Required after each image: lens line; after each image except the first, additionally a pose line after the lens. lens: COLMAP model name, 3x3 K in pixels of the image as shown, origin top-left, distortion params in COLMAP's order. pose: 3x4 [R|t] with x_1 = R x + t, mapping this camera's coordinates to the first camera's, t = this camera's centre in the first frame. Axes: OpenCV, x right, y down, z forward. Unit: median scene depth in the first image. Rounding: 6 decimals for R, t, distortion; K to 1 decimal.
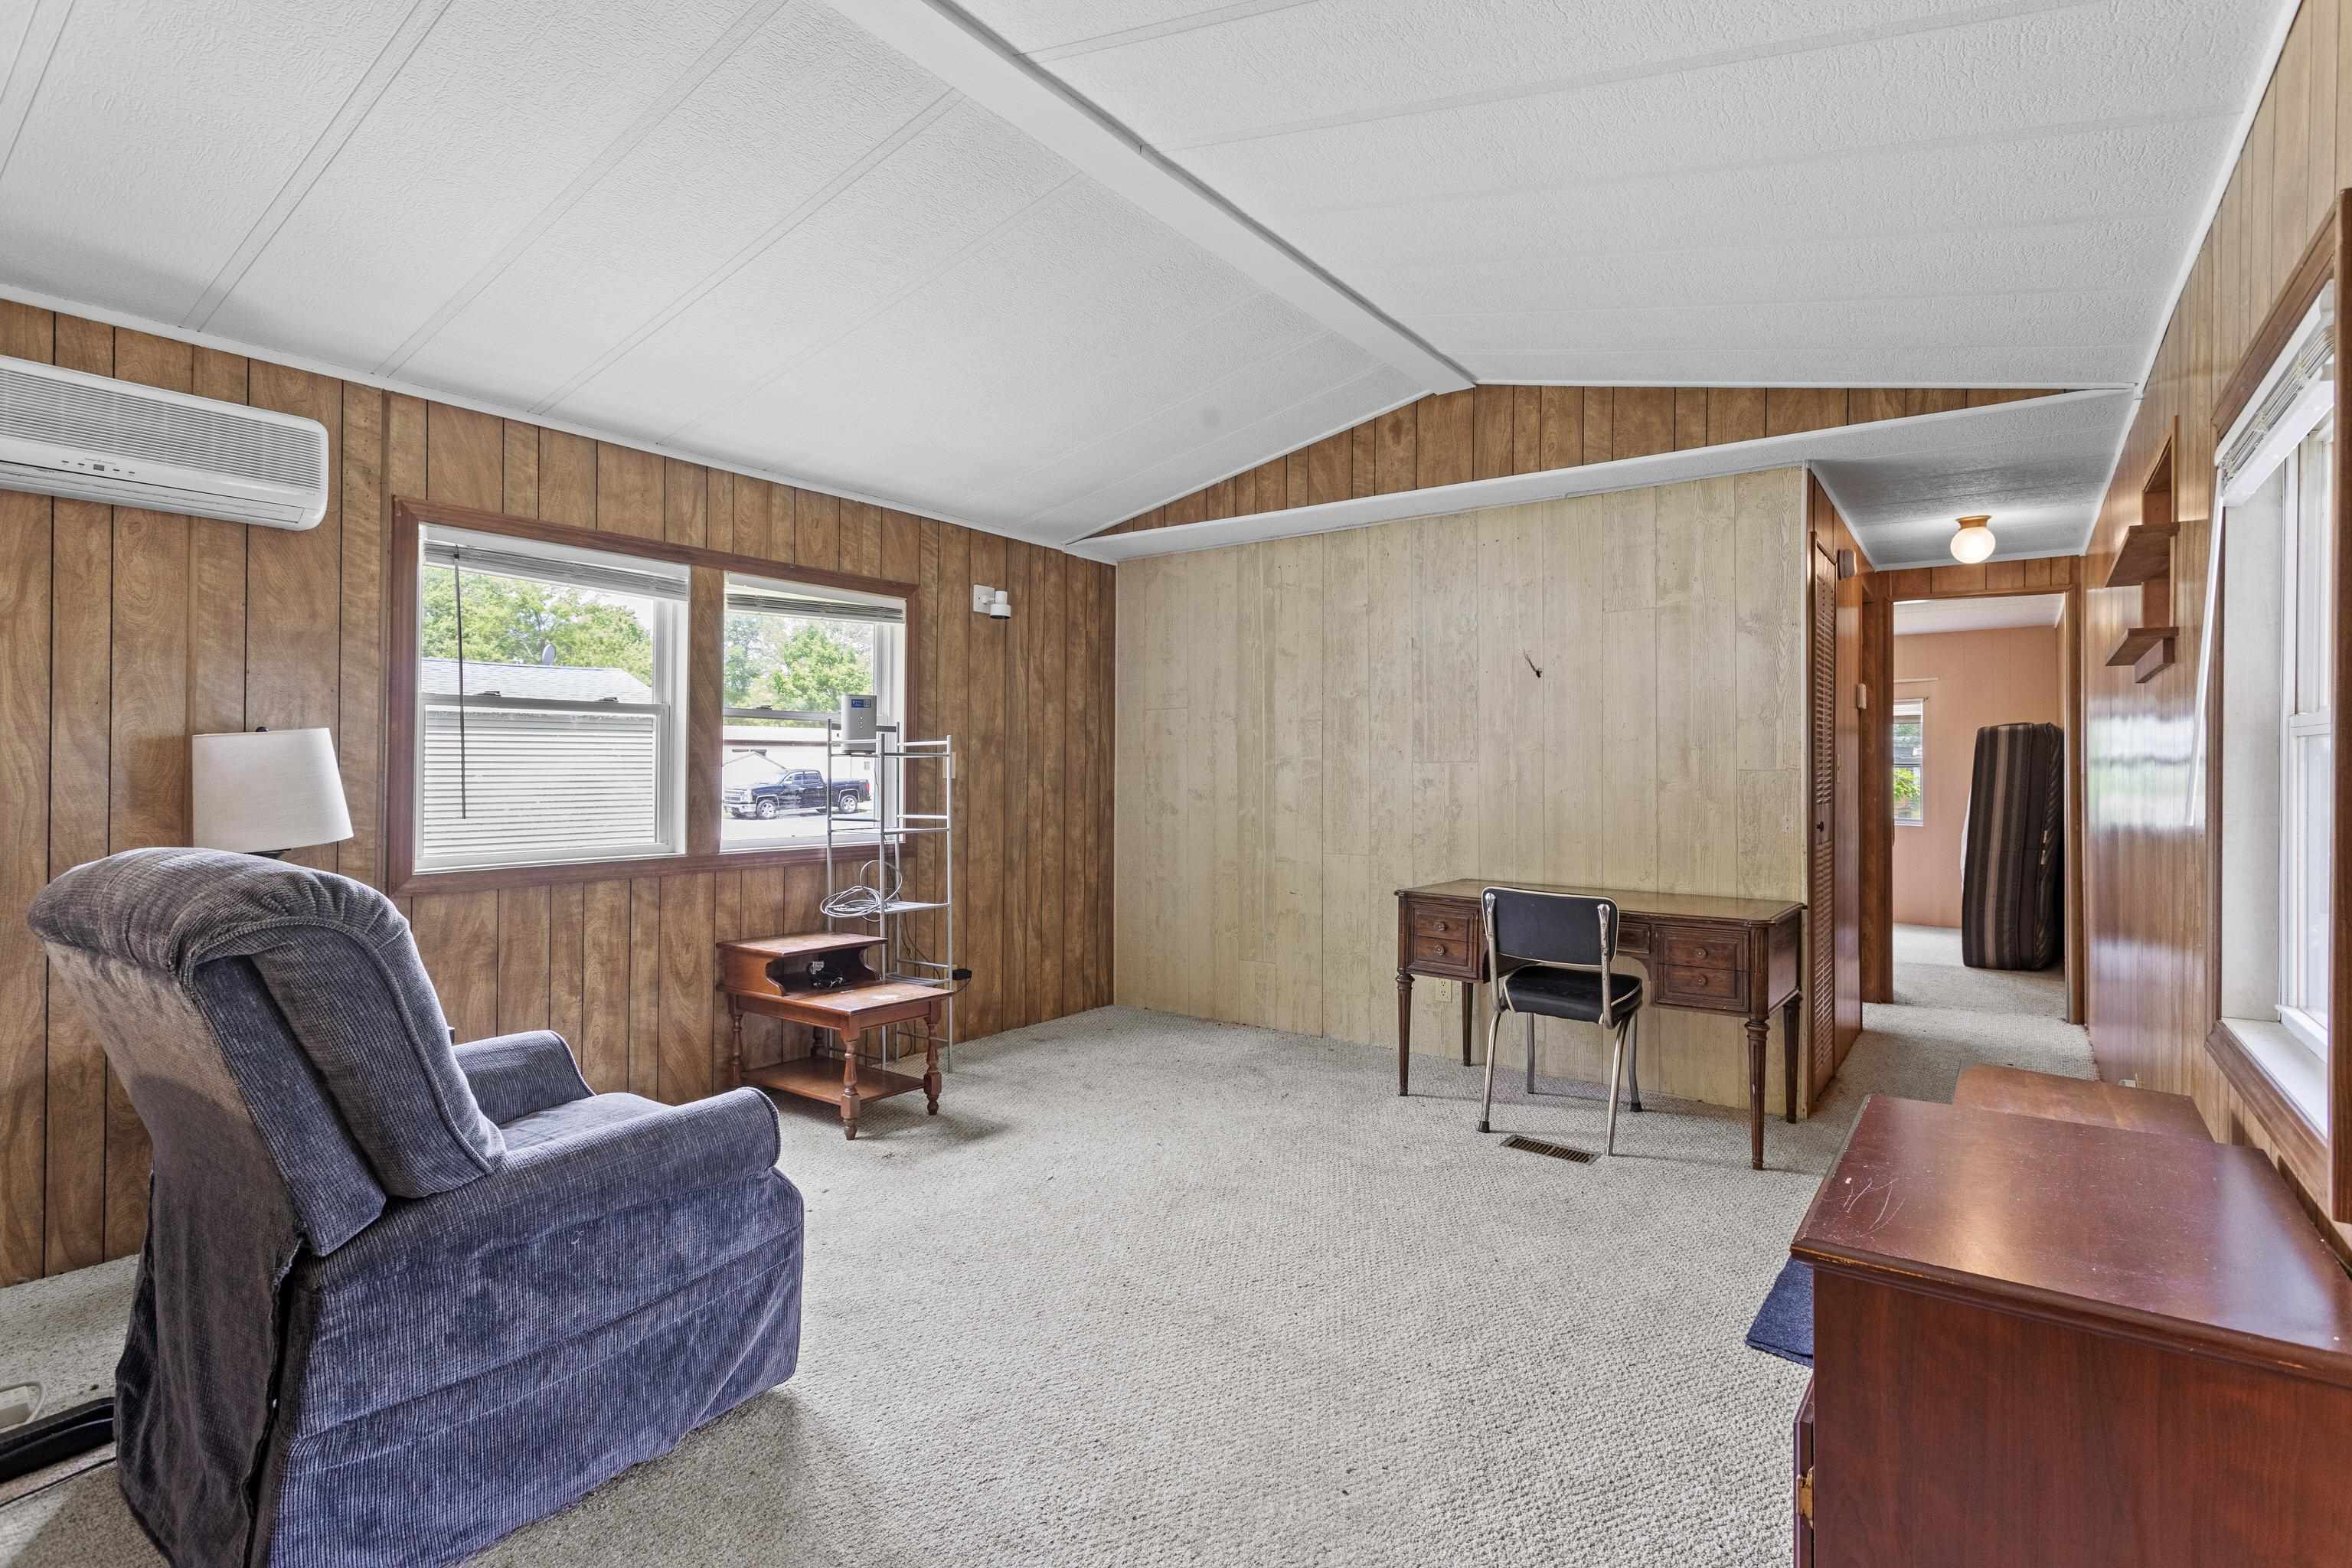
lens RADIAL K [[1120.3, 0, 1171.1], [0, 1120.3, 765.8], [0, 0, 1]] dist [-0.002091, 0.003077]
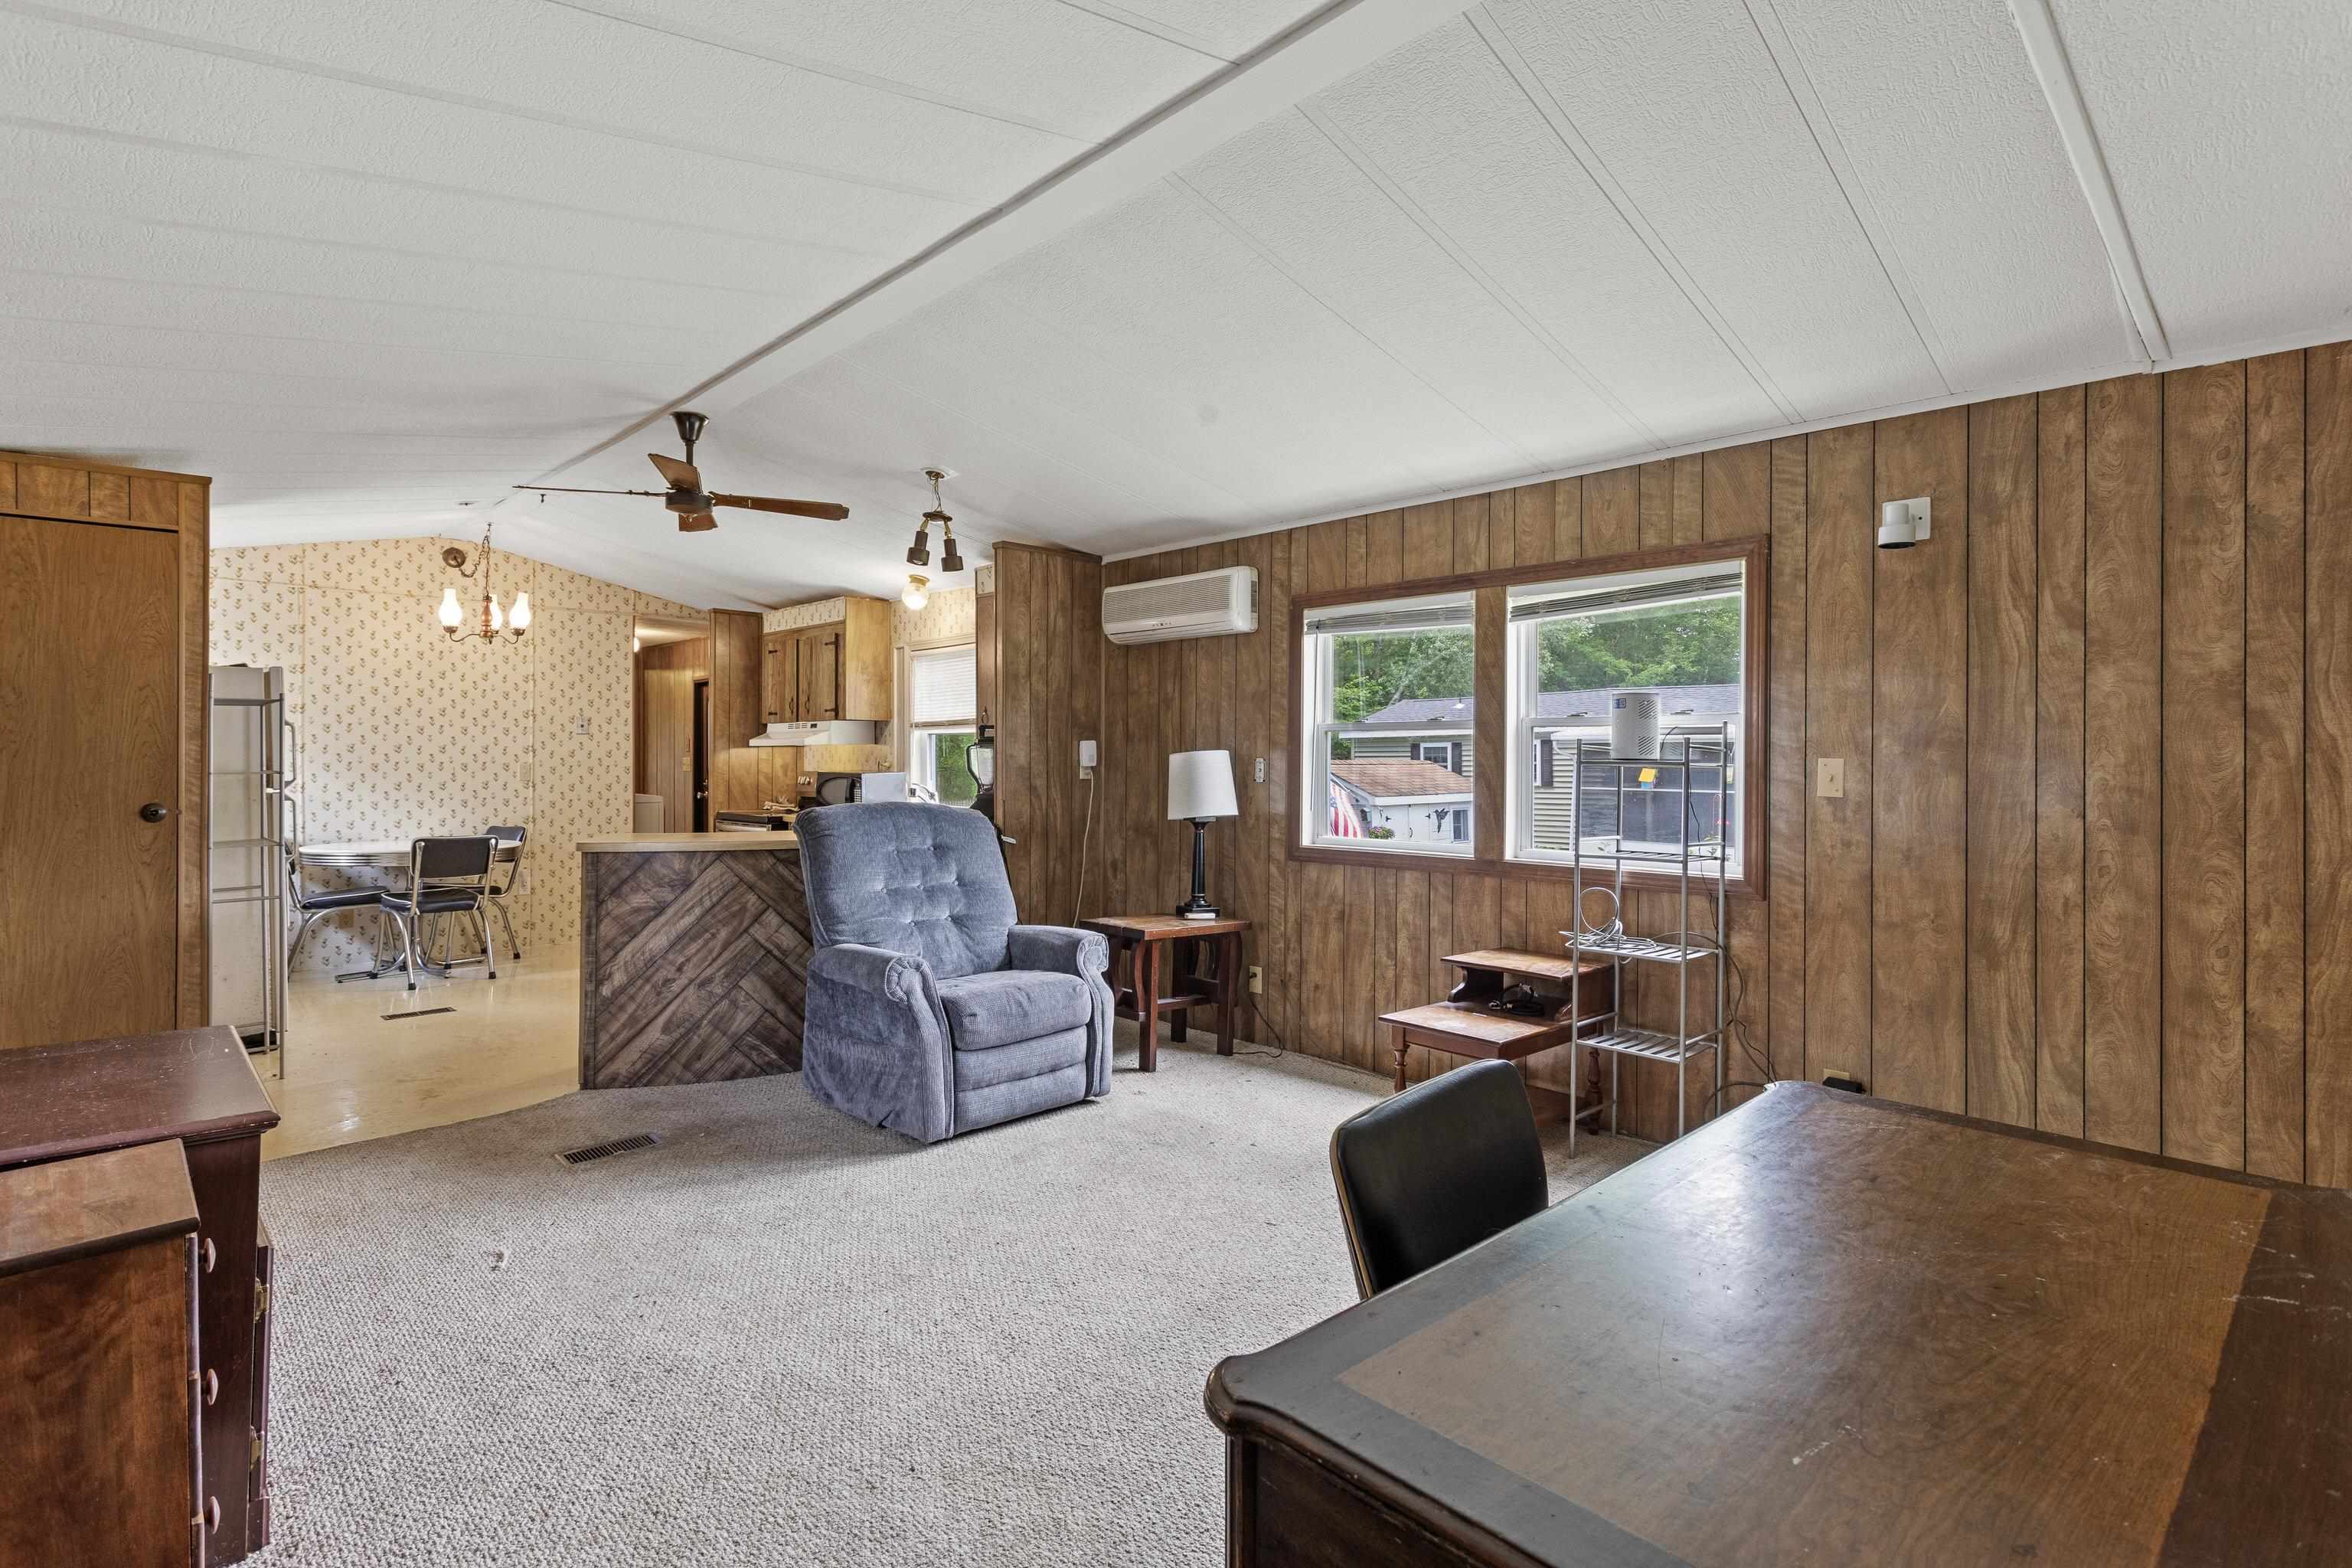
lens RADIAL K [[1120.3, 0, 1193.0], [0, 1120.3, 762.3], [0, 0, 1]] dist [-0.002091, 0.003077]
pose [[-0.146230, -0.012547, -0.989171, 0.608684], [-0.011351, 0.999875, -0.011005, 0.002175], [0.989185, 0.009618, -0.146354, 0.801845]]
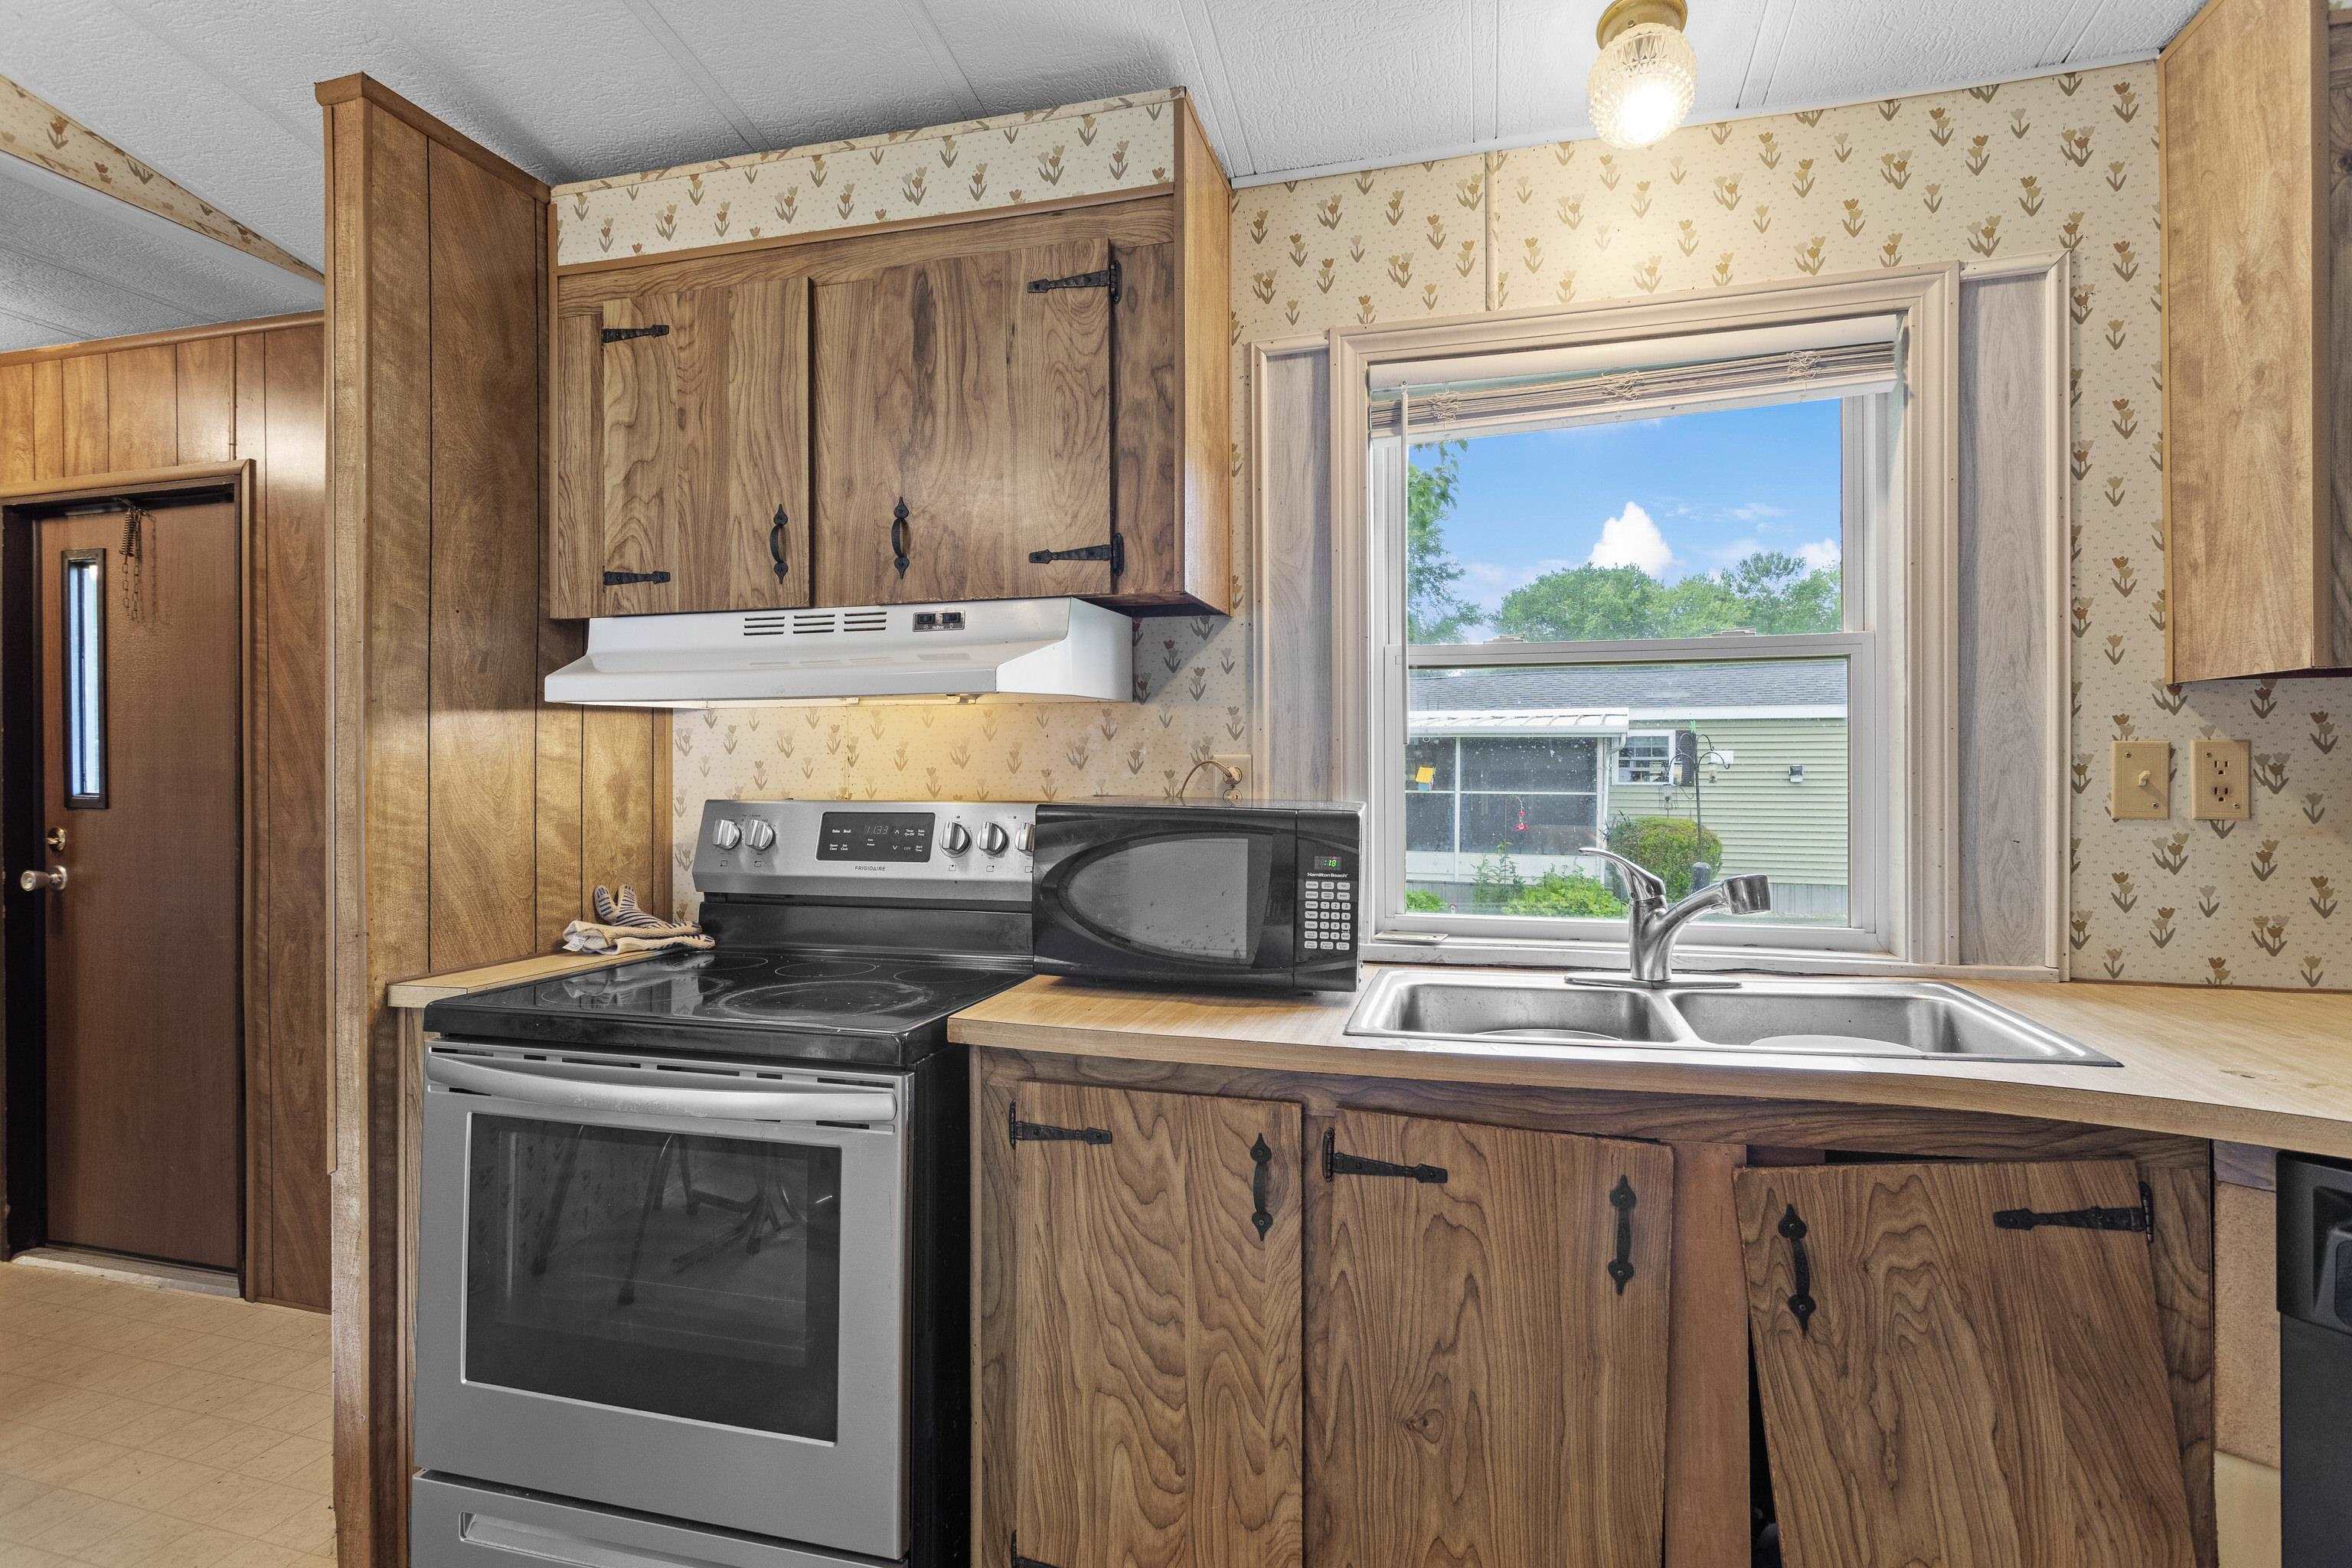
lens RADIAL K [[1120.3, 0, 1191.2], [0, 1120.3, 764.9], [0, 0, 1]] dist [-0.002091, 0.003077]
pose [[0.363134, -0.011896, -0.931661, -0.548056], [0.001356, 0.999924, -0.012240, -0.005841], [0.931736, 0.003182, 0.363123, -0.071734]]
